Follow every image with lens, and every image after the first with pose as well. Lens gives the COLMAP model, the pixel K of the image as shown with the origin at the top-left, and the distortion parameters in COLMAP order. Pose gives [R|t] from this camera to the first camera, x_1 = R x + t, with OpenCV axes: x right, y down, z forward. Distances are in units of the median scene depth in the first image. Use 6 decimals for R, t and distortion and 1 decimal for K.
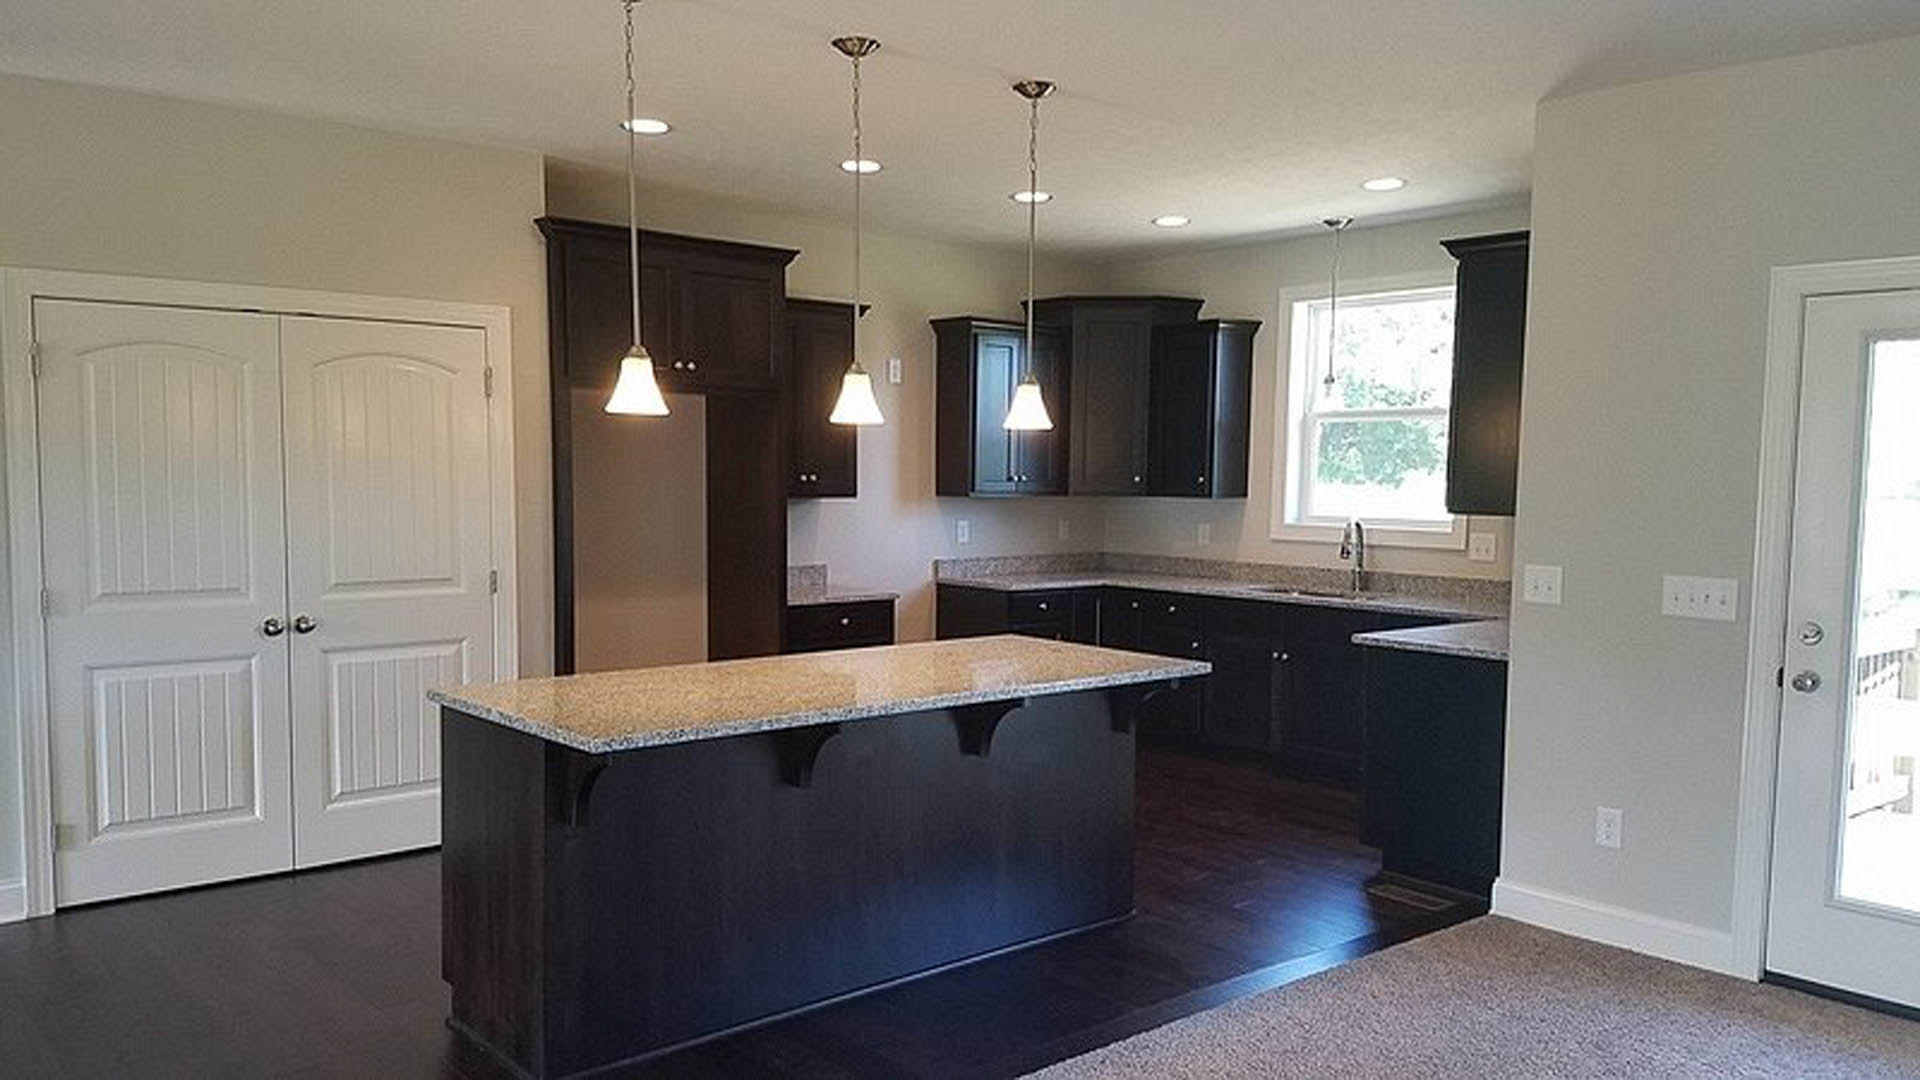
lens RADIAL K [[1480.0, 0, 878.0], [0, 1480.0, 583.6], [0, 0, 1]] dist [0.086101, -0.146342]
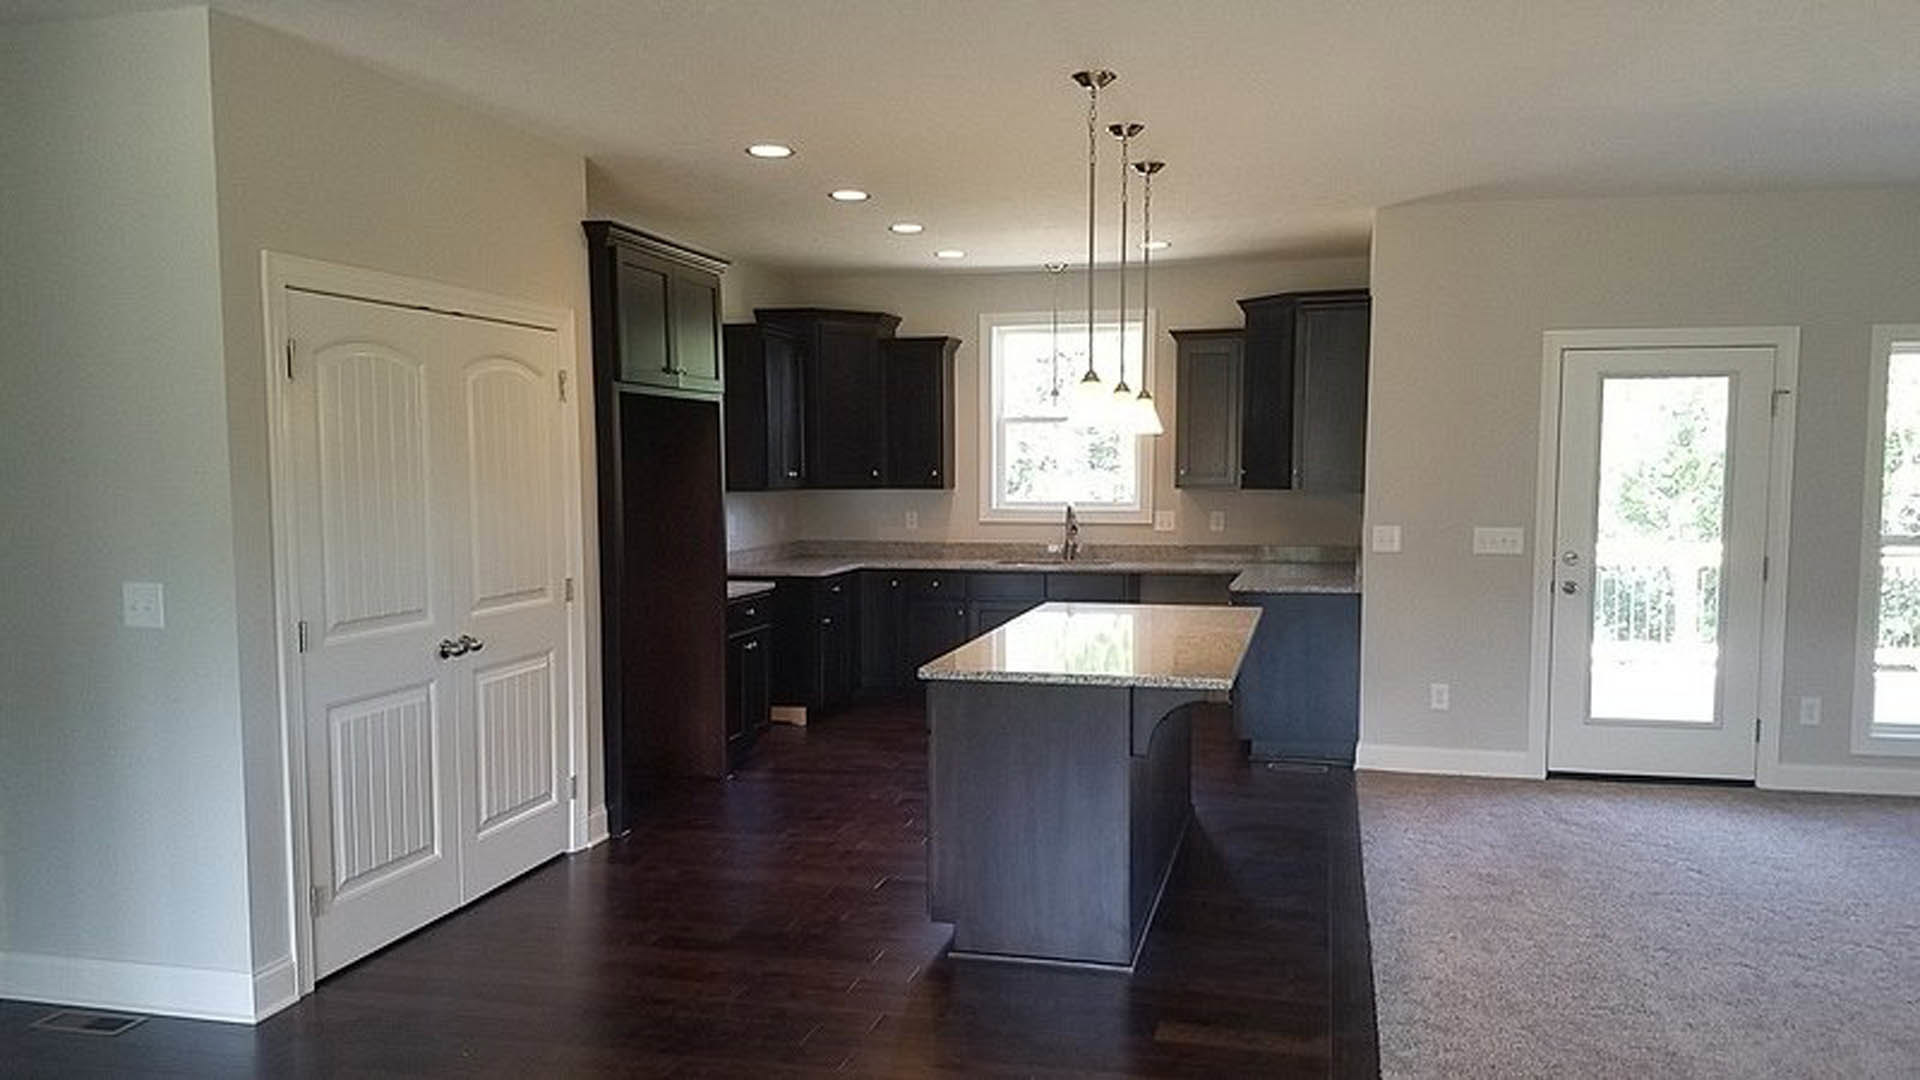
lens RADIAL K [[1480.0, 0, 964.3], [0, 1480.0, 602.9], [0, 0, 1]] dist [0.086101, -0.146342]
pose [[0.808019, -0.070958, 0.584868, -0.631237], [0.061173, 0.997460, 0.036501, -0.012808], [-0.585972, 0.006285, 0.810307, 0.051873]]
